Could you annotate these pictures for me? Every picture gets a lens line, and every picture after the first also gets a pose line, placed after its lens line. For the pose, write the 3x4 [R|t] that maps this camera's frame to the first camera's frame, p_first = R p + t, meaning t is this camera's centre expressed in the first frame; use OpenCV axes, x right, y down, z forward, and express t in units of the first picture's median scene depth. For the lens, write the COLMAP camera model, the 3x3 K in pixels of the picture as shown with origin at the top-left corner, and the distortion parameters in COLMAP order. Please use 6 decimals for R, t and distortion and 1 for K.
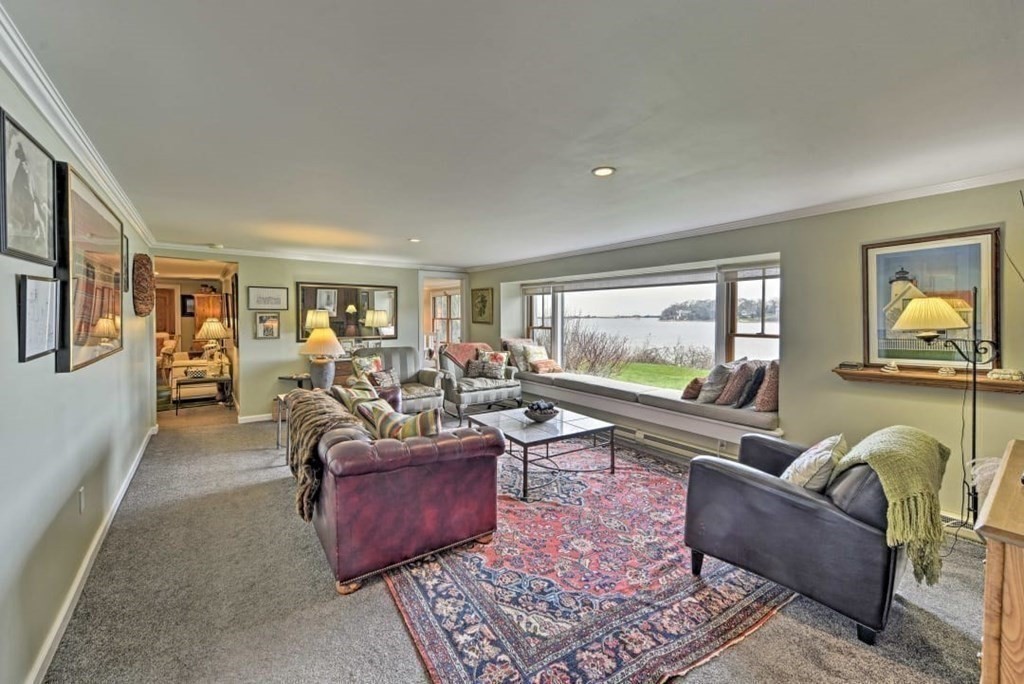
lens RADIAL K [[403.6, 0, 512.0], [0, 403.6, 342.0], [0, 0, 1]] dist [0.011312, -0.000189]
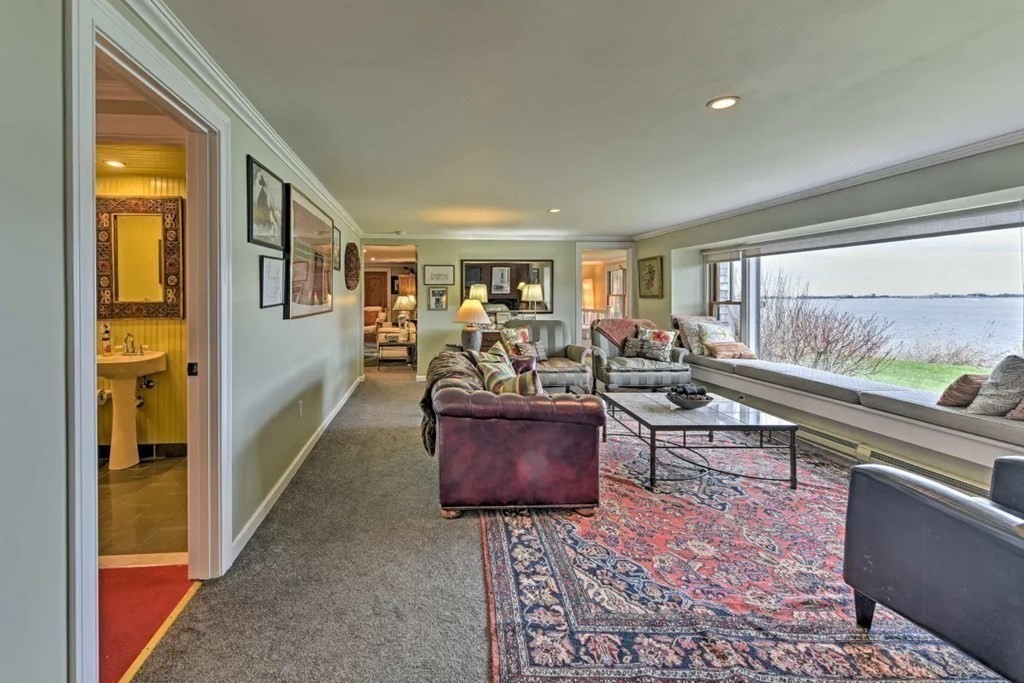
lens RADIAL K [[442.1, 0, 471.8], [0, 442.1, 322.5], [0, 0, 1]] dist [0.013210, -0.000486]
pose [[0.857919, 0.023770, -0.513235, 0.157938], [-0.026725, 0.999642, 0.001625, 0.028424], [0.513090, 0.012322, 0.858246, -0.034950]]
